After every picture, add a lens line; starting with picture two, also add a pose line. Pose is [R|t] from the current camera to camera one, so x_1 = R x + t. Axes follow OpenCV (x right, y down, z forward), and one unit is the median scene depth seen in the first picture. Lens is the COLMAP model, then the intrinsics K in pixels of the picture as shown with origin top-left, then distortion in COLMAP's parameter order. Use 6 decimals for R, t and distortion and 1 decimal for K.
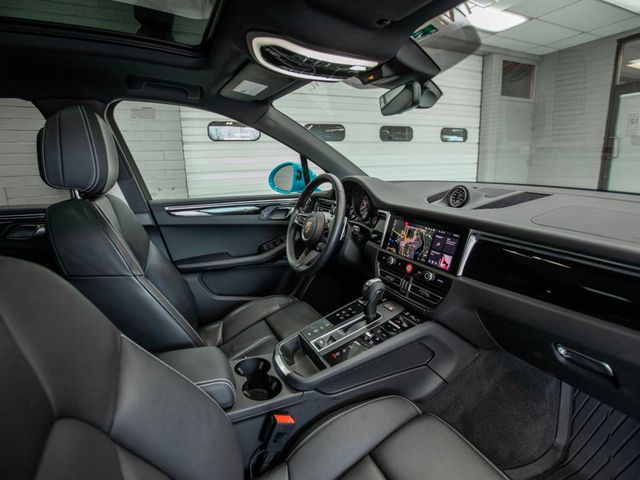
lens RADIAL K [[325.3, 0, 318.5], [0, 325.3, 241.5], [0, 0, 1]] dist [-0.016239, 0.000790]
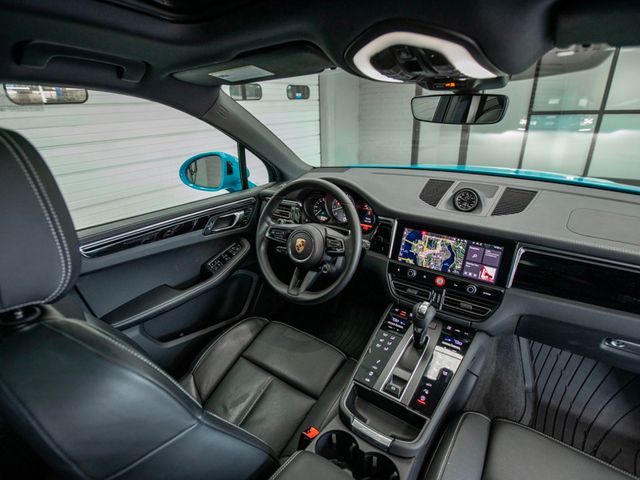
lens RADIAL K [[325.3, 0, 309.3], [0, 325.3, 245.4], [0, 0, 1]] dist [-0.016239, 0.000790]
pose [[0.890745, -0.178645, 0.417923, -0.461255], [0.116974, 0.978647, 0.169017, -0.234781], [-0.439193, -0.101665, 0.892622, 0.317976]]
